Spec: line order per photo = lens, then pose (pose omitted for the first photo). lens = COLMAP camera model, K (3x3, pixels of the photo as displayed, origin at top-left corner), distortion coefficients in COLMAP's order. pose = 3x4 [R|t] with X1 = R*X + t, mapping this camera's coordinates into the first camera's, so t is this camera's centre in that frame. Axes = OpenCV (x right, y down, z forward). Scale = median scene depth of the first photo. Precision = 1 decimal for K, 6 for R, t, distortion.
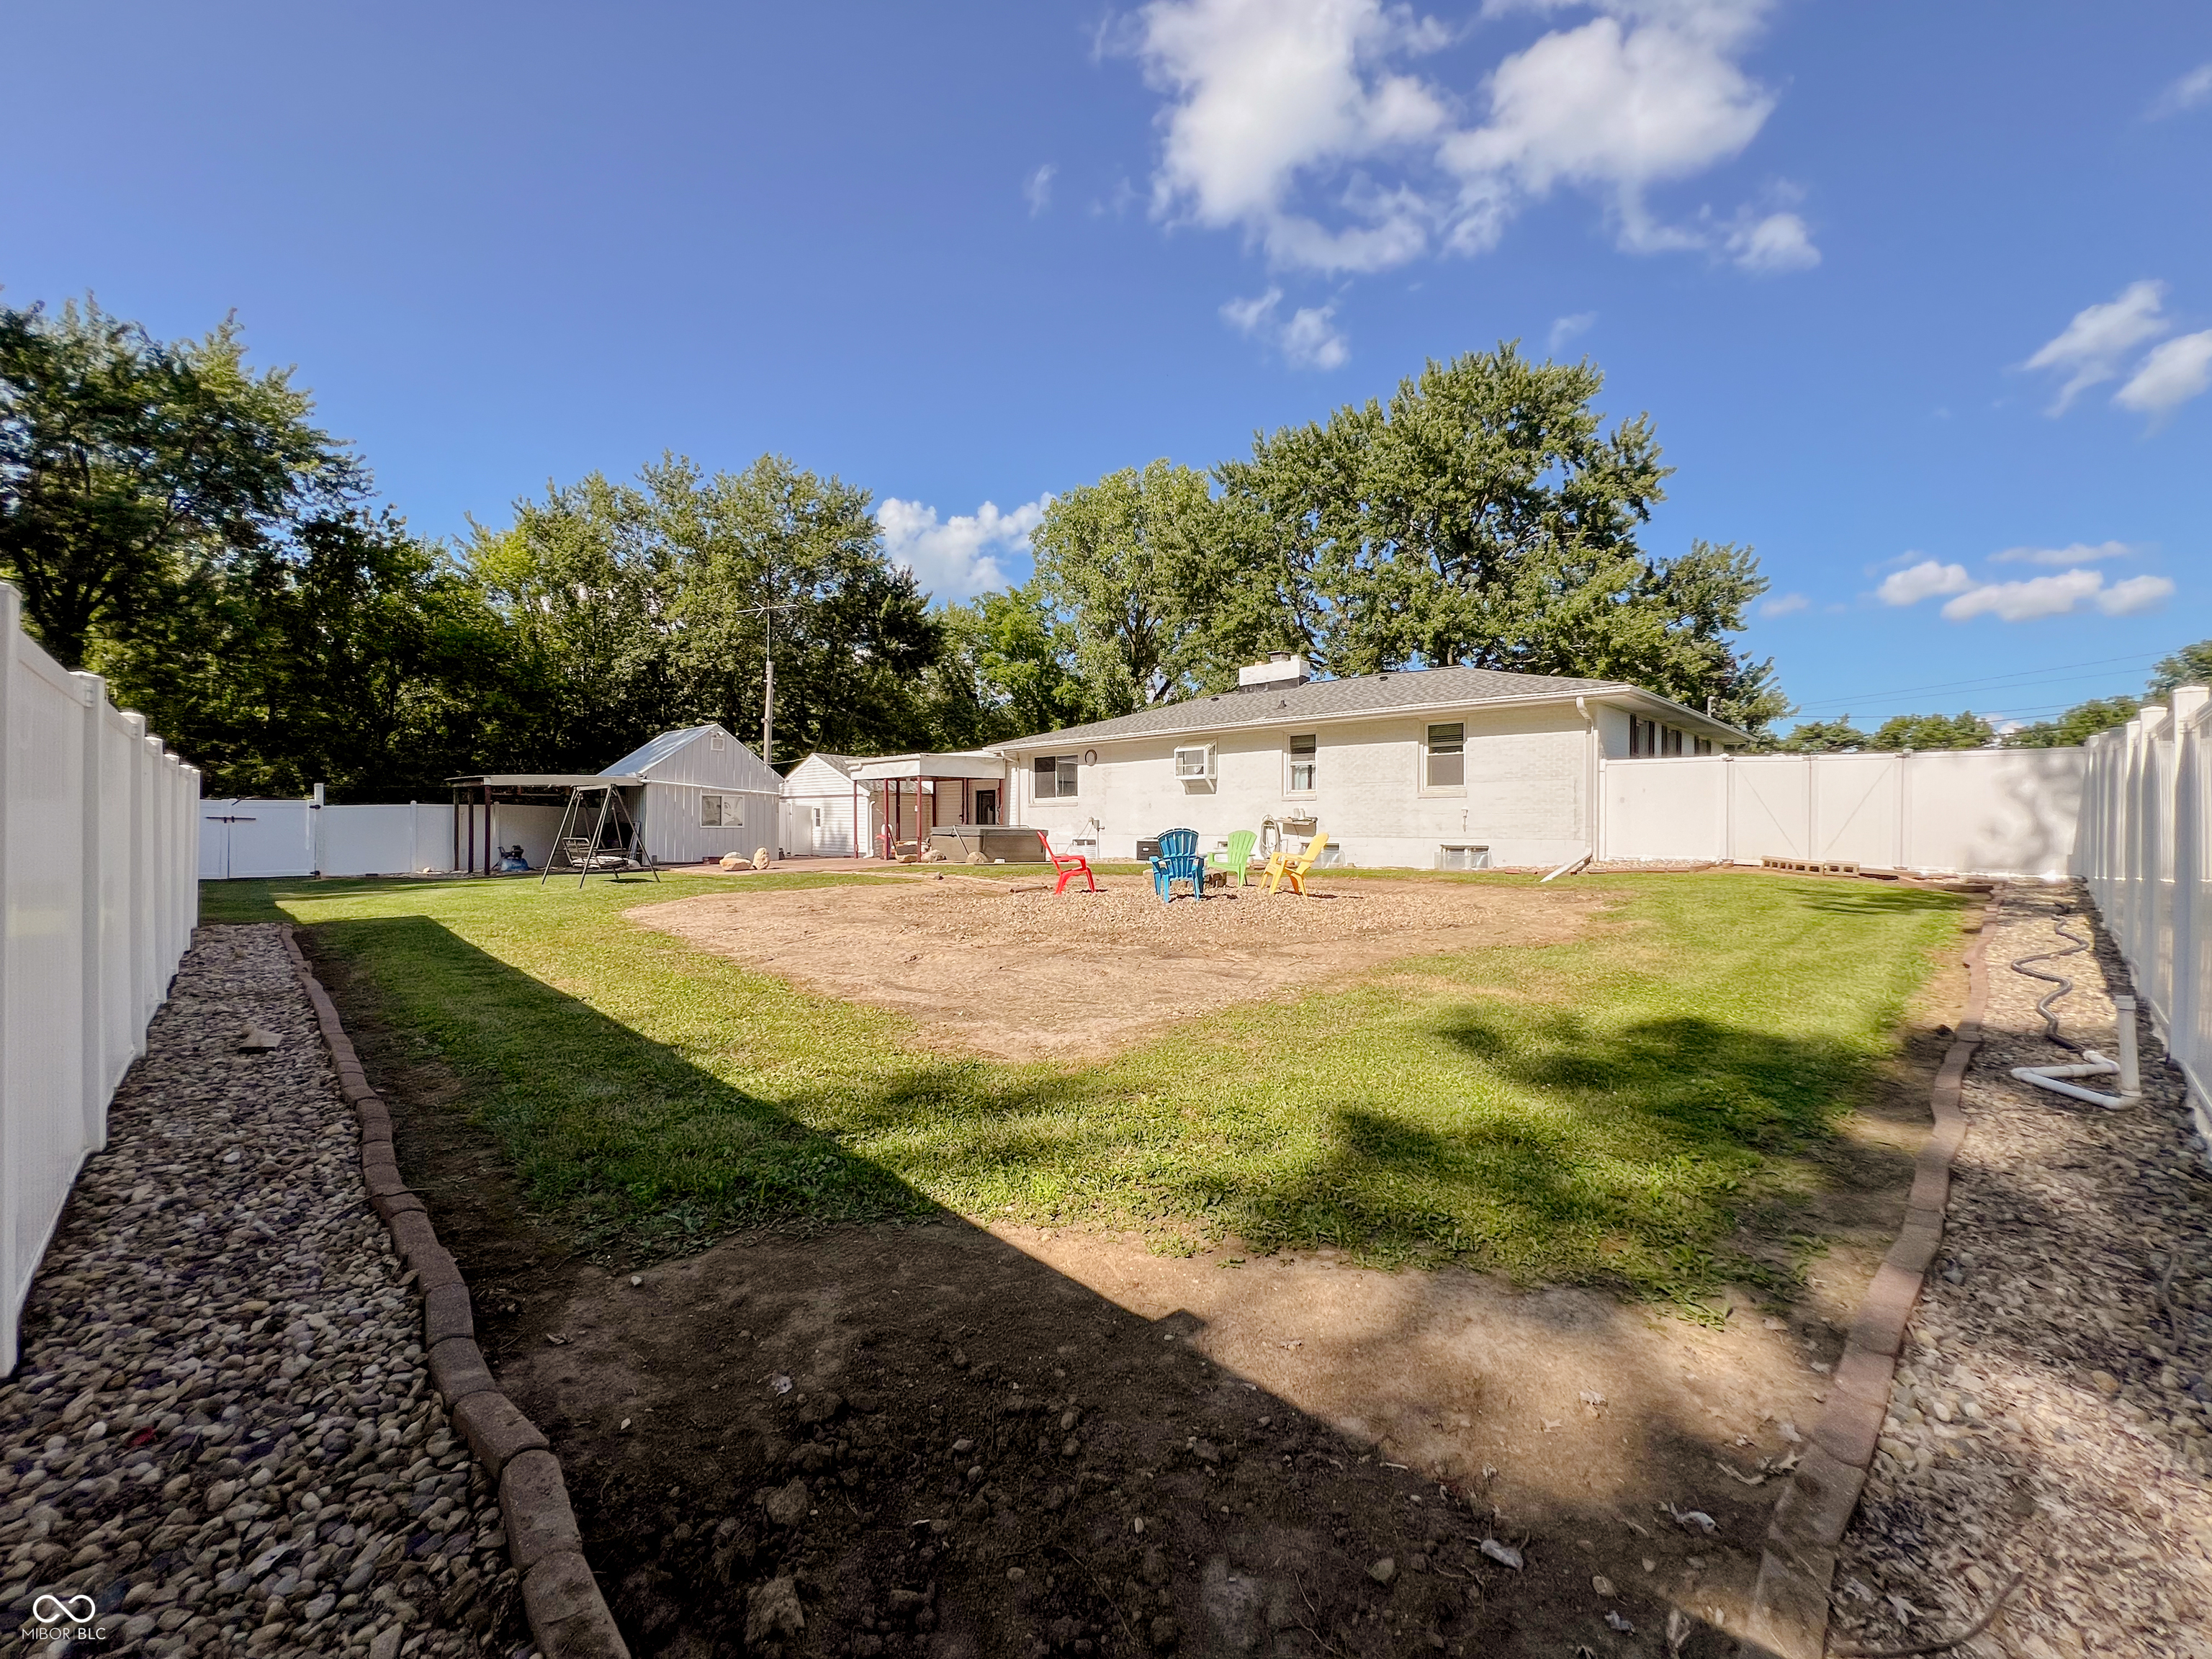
lens RADIAL K [[903.0, 0, 1110.7], [0, 903.0, 810.0], [0, 0, 1]] dist [-0.001559, 0.000409]
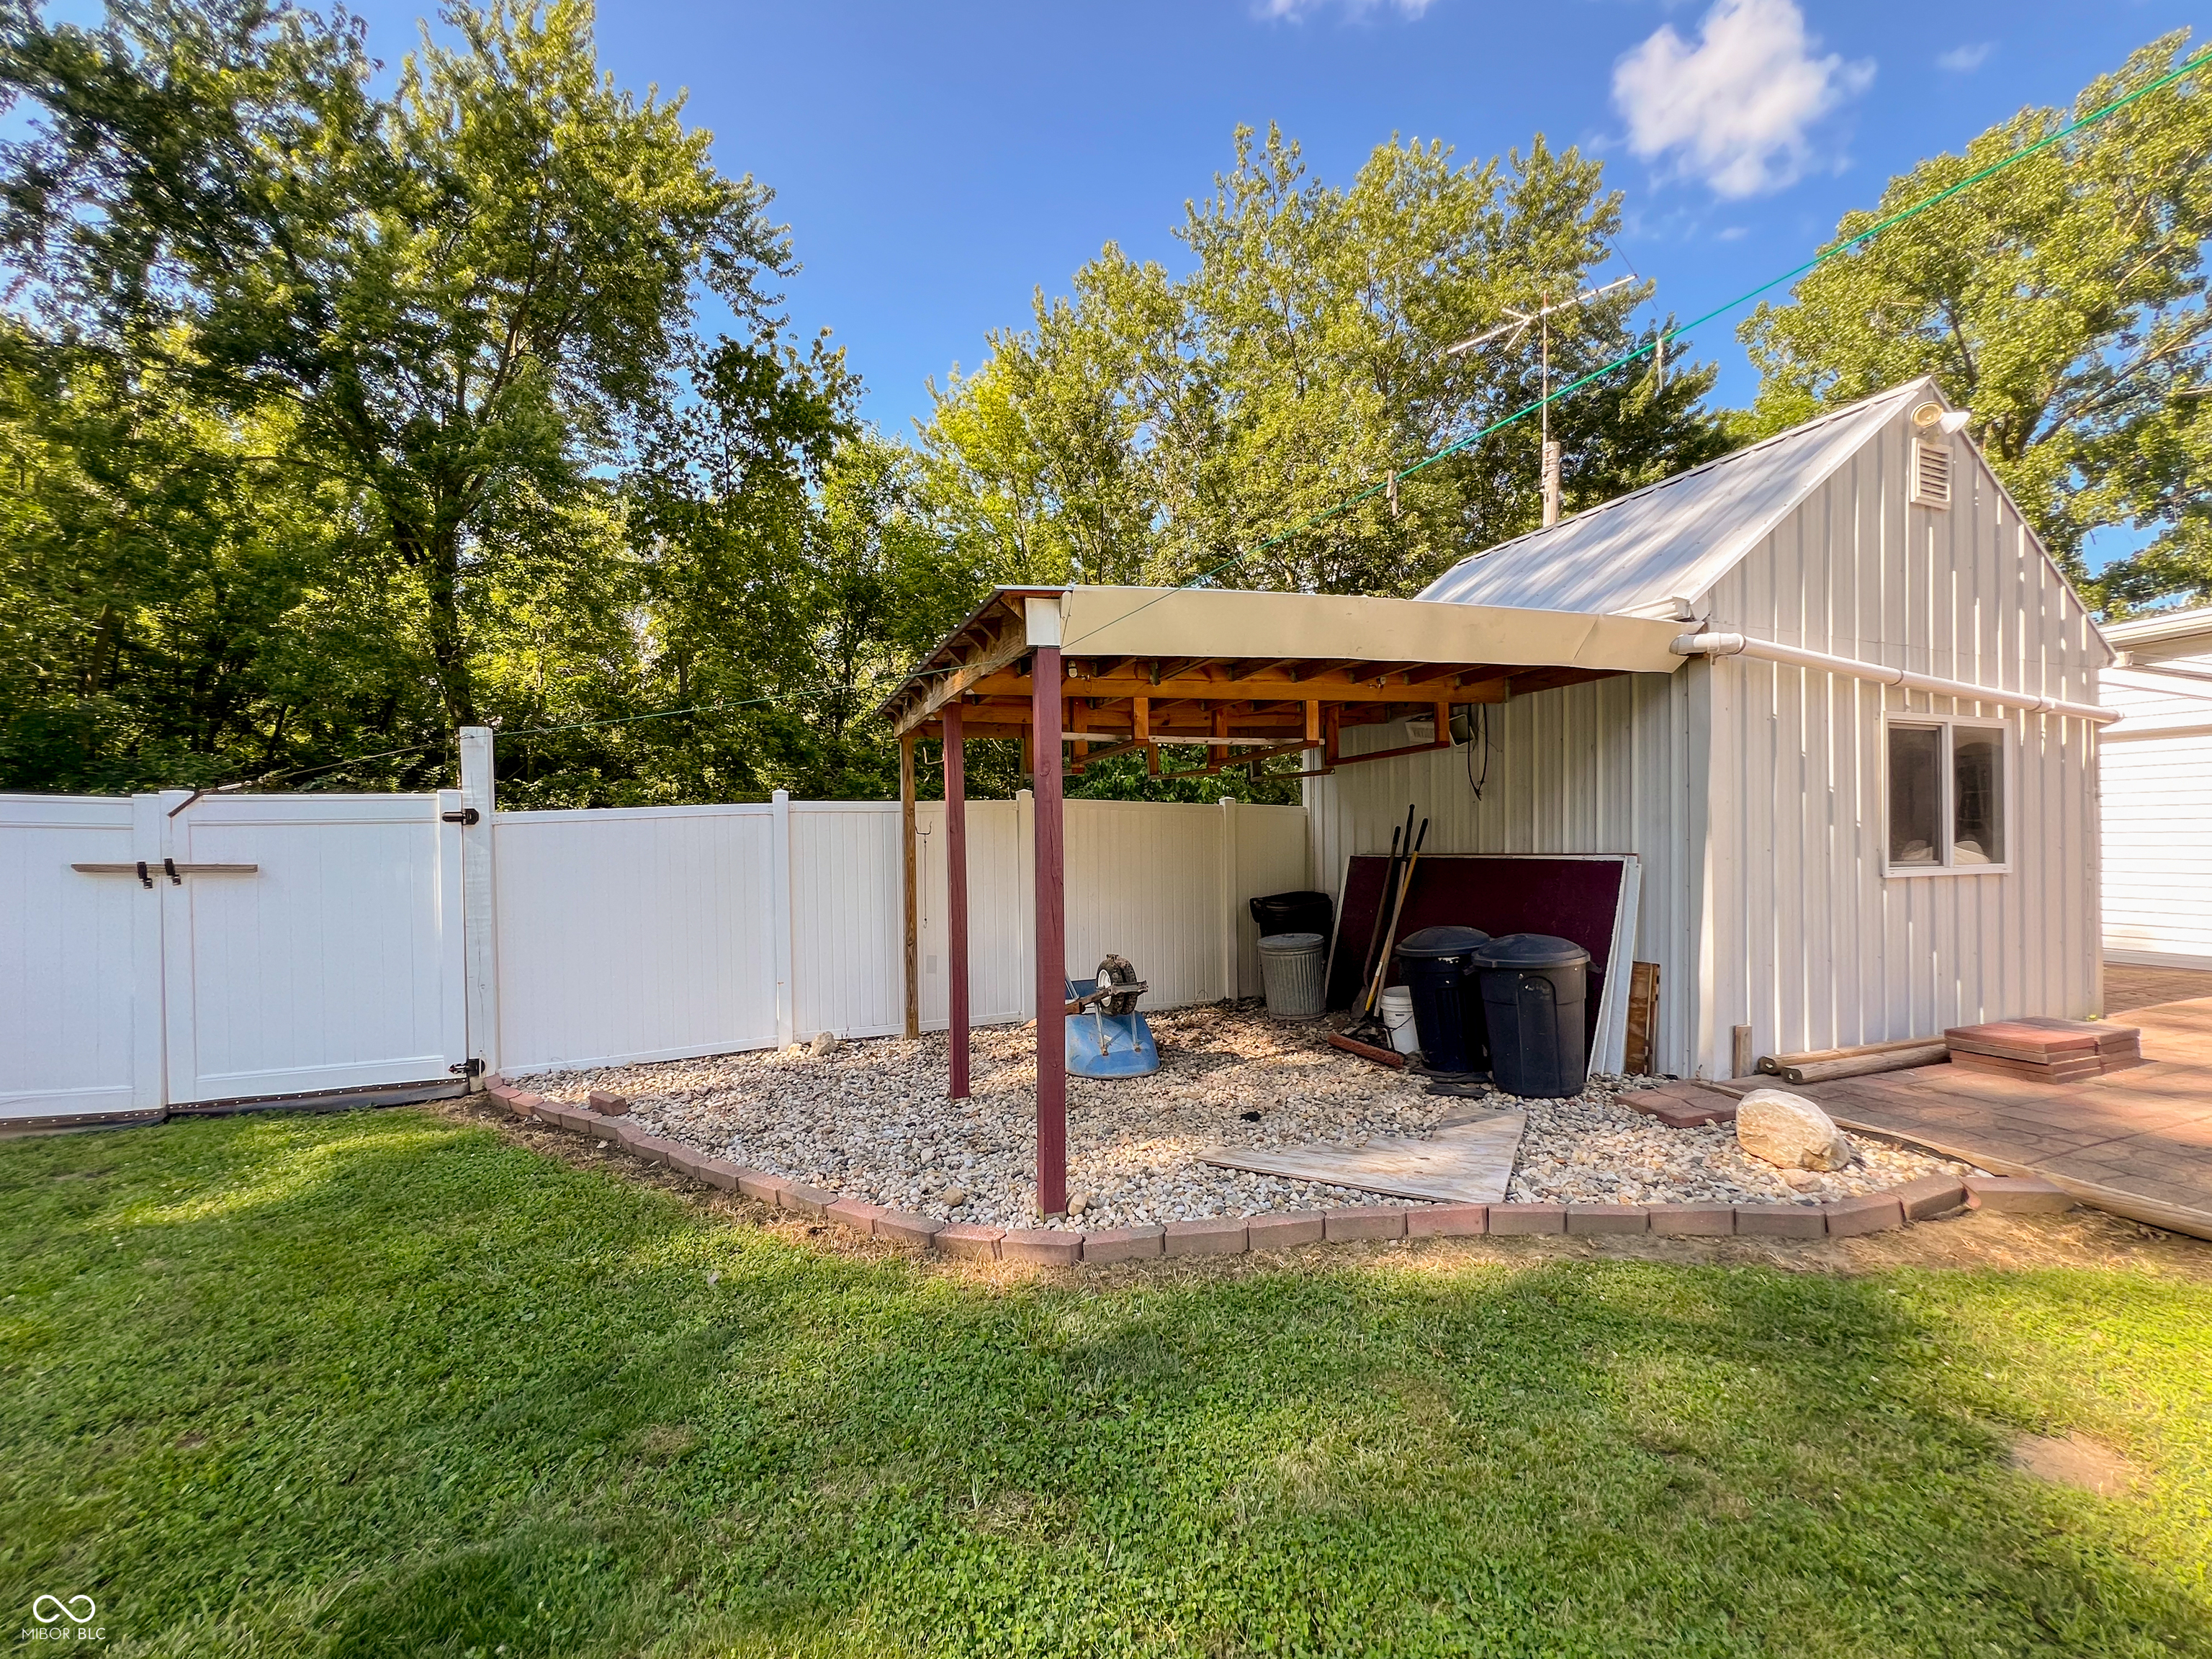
lens RADIAL K [[903.0, 0, 1110.7], [0, 903.0, 810.0], [0, 0, 1]] dist [-0.001559, 0.000409]
pose [[0.908057, -0.032186, -0.417609, -0.541913], [0.026381, 0.999458, -0.019668, 0.004419], [0.418016, 0.006842, 0.908414, 0.758589]]
